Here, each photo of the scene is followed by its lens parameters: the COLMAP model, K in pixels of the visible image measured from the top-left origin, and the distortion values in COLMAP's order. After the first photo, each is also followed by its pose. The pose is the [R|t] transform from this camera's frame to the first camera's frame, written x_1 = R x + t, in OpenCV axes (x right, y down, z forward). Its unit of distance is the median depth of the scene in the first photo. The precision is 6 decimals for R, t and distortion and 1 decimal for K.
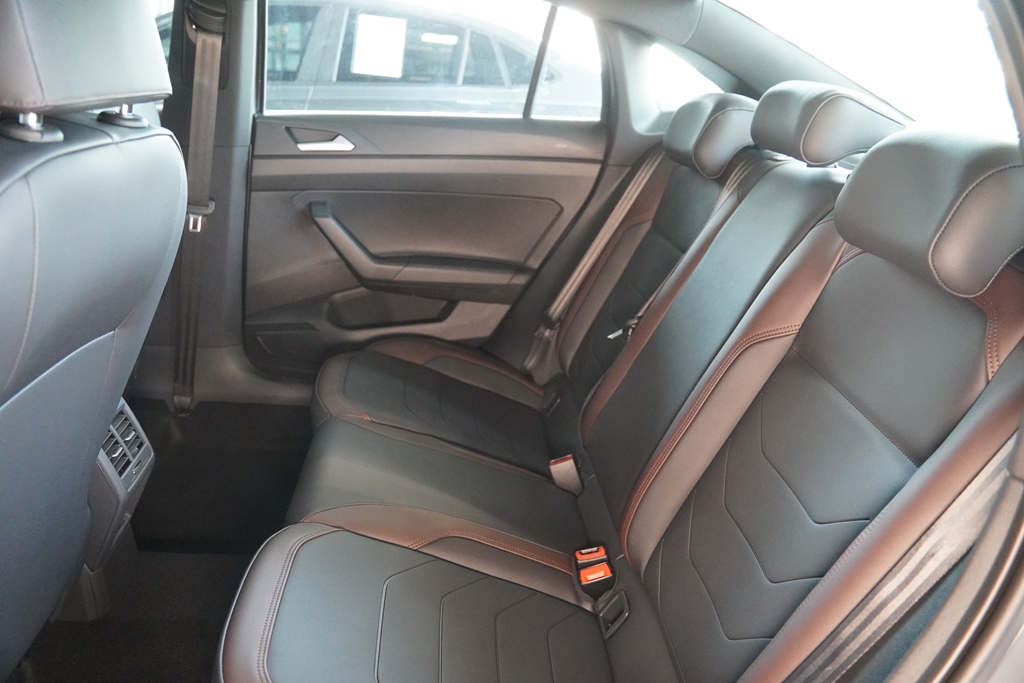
lens RADIAL K [[767.1, 0, 512.0], [0, 767.1, 341.5], [0, 0, 1]] dist [-0.127863, 0.099188]
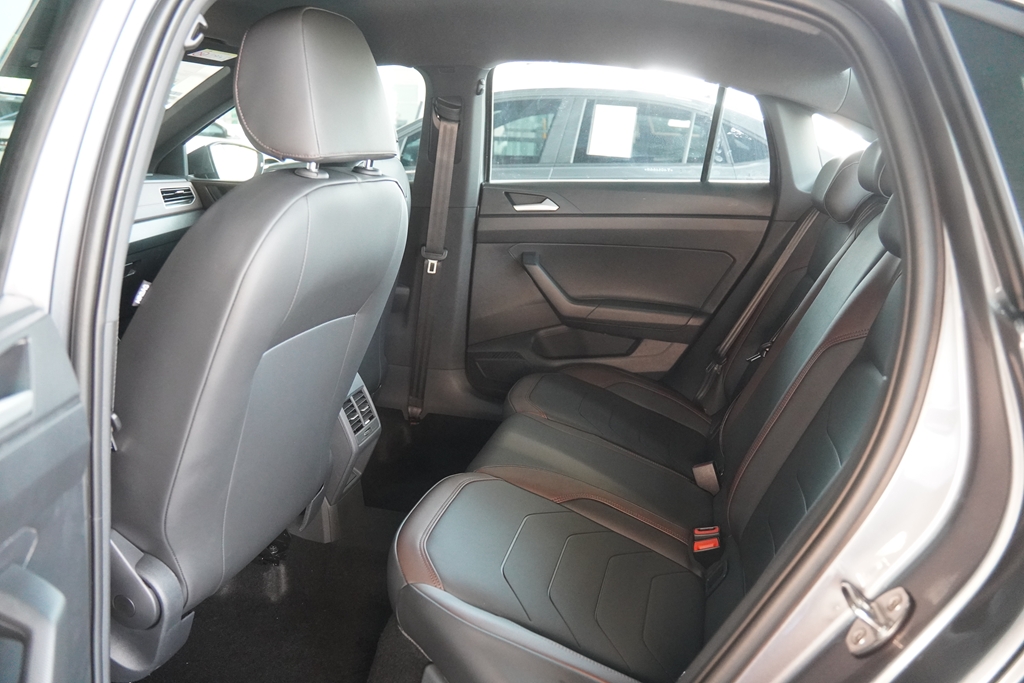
lens RADIAL K [[767.1, 0, 512.0], [0, 767.1, 341.5], [0, 0, 1]] dist [-0.127863, 0.099188]
pose [[0.945207, 0.033728, -0.324725, 0.128166], [-0.068887, 0.992860, -0.097389, 0.083047], [0.319121, 0.114422, 0.940781, -0.160558]]
